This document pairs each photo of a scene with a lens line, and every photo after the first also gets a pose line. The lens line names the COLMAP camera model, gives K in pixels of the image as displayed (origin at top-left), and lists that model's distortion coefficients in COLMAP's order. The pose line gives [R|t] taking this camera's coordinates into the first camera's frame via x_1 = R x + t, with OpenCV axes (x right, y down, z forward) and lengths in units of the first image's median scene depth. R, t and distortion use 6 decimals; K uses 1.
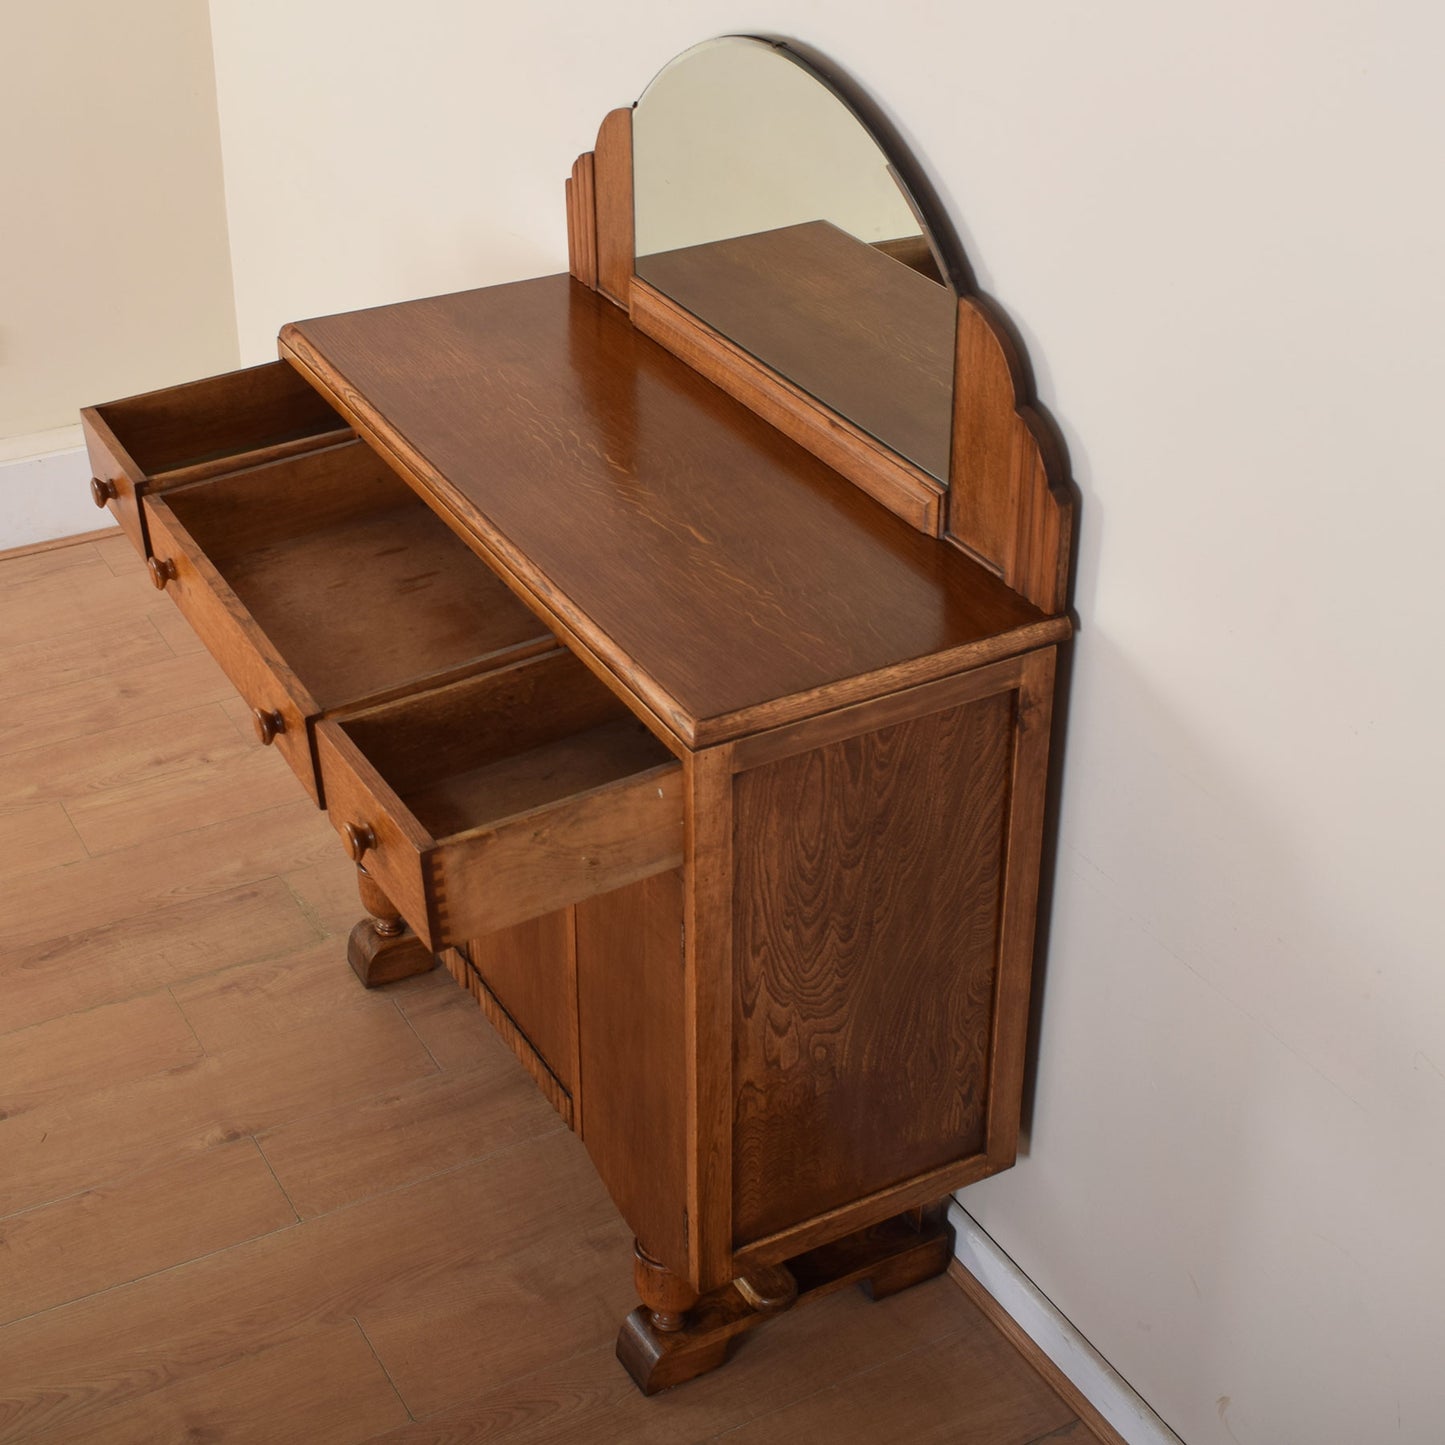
lens RADIAL K [[2314.0, 0, 720.7], [0, 2314.0, 585.8], [0, 0, 1]] dist [-0.078009, -0.032379]
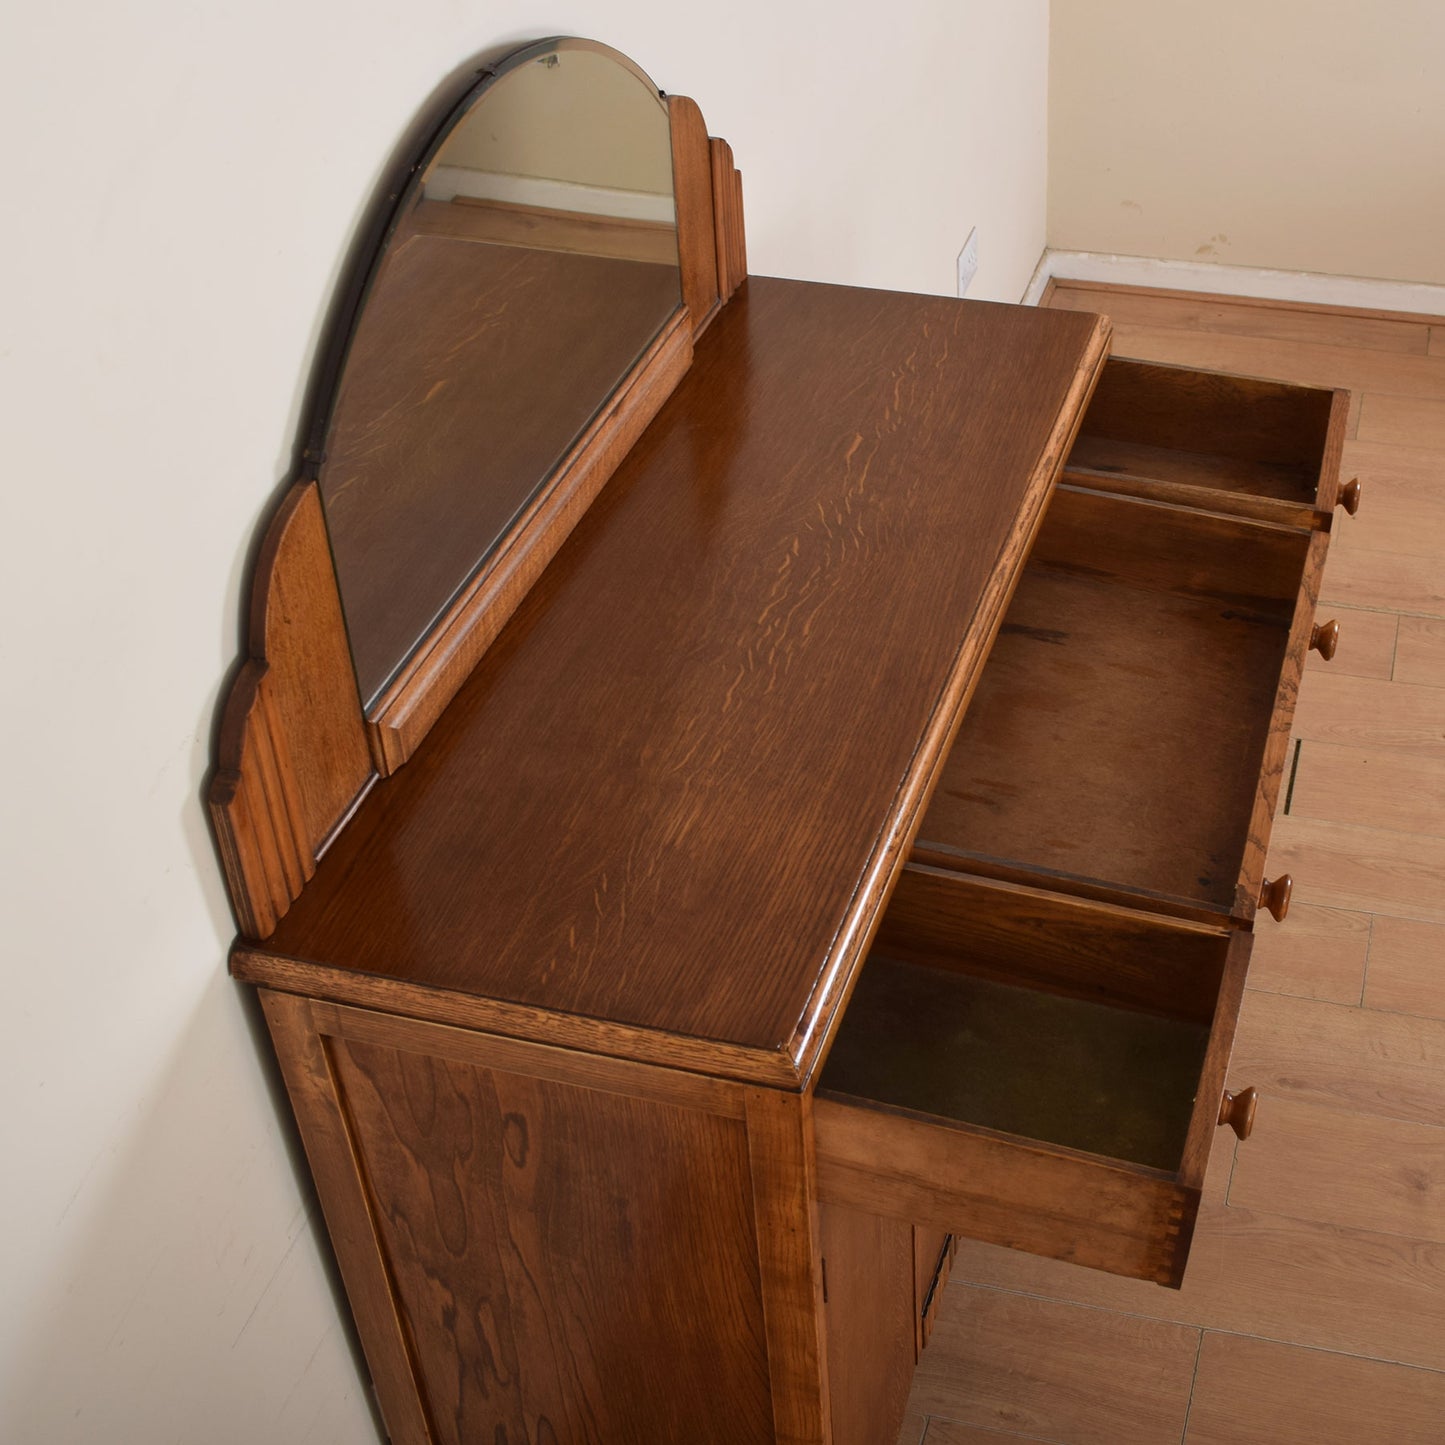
lens RADIAL K [[2110.4, 0, 903.5], [0, 2110.4, 697.5], [0, 0, 1]] dist [-0.082409, -0.029759]
pose [[-0.722339, -0.413315, 0.554433, -0.537203], [0.332911, 0.494887, 0.802656, -0.647335], [-0.606132, 0.764367, -0.219879, 1.266287]]
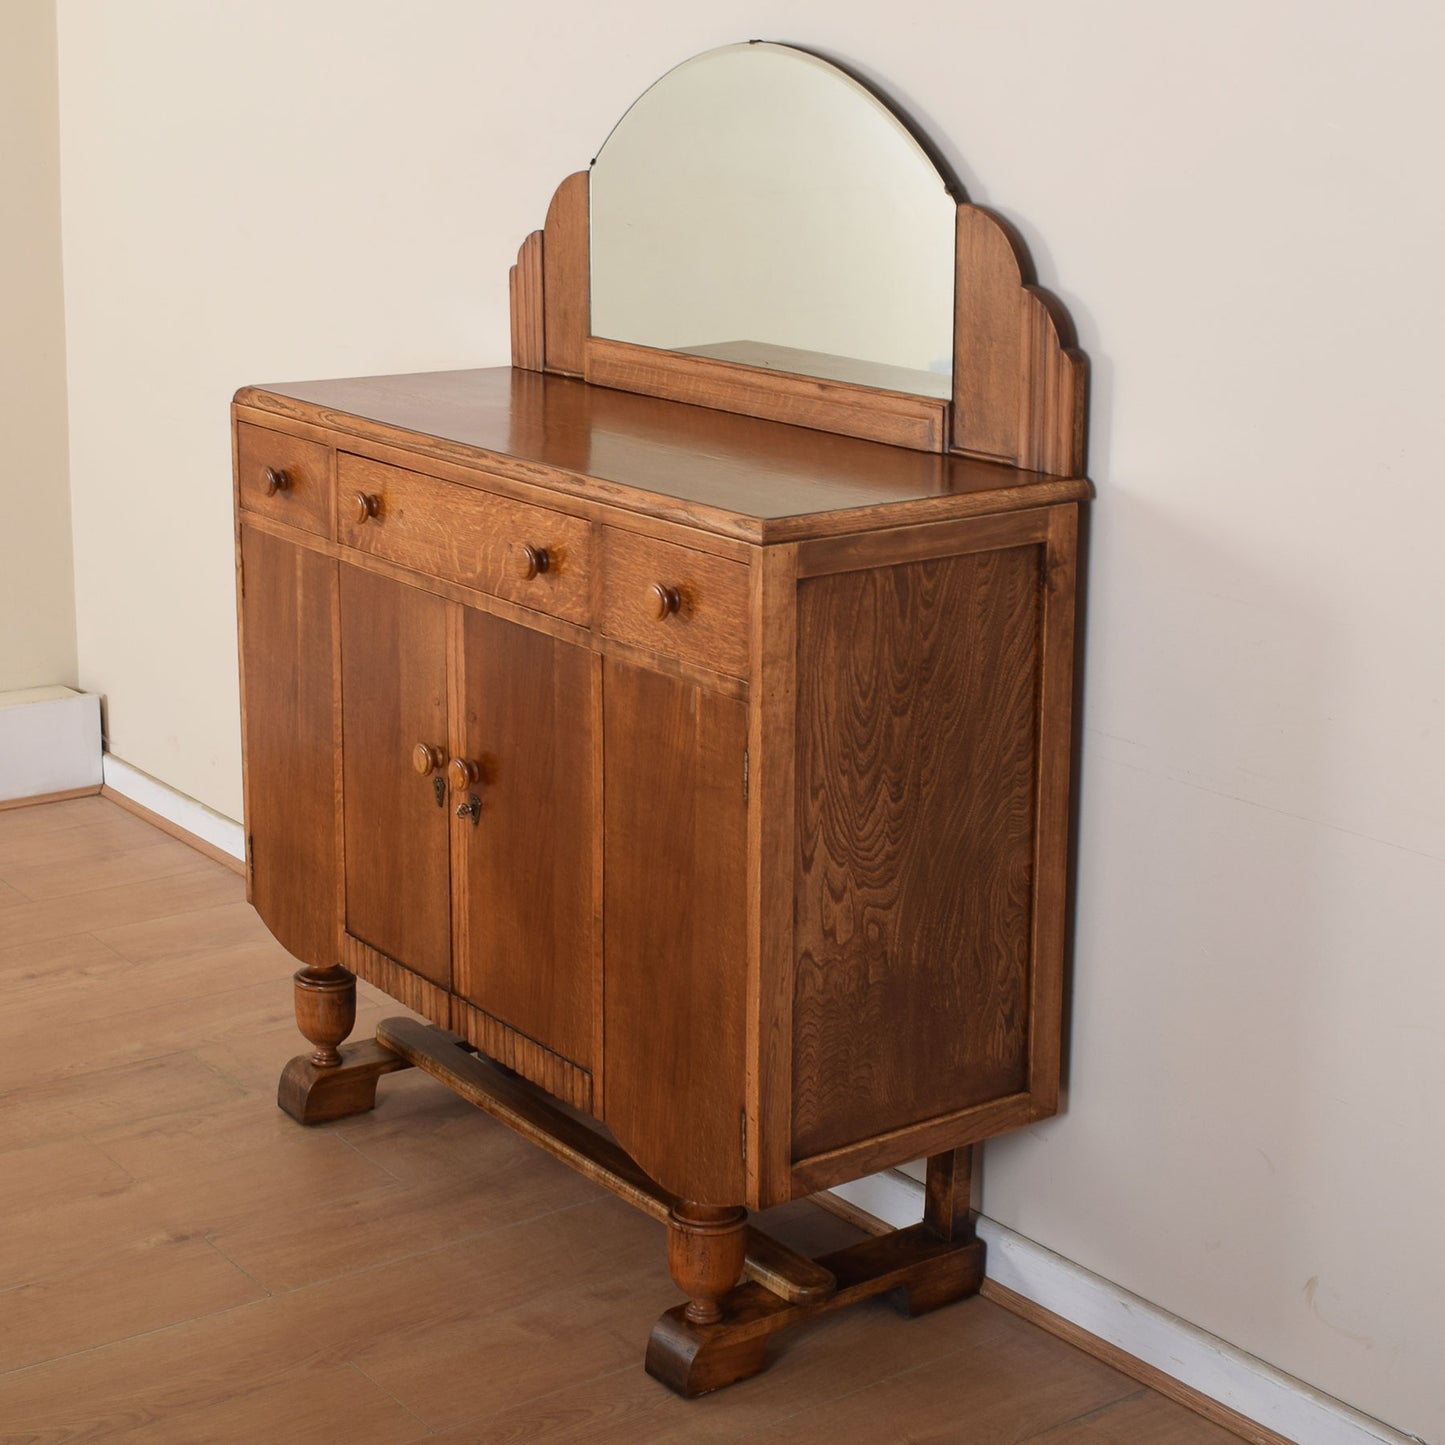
lens RADIAL K [[2585.9, 0, 753.1], [0, 2585.9, 581.5], [0, 0, 1]] dist [-0.073254, -0.044714]
pose [[0.990609, -0.020750, 0.135144, -0.150133], [0.057391, 0.960232, -0.273242, 0.350486], [-0.124100, 0.278432, 0.952405, -0.080272]]
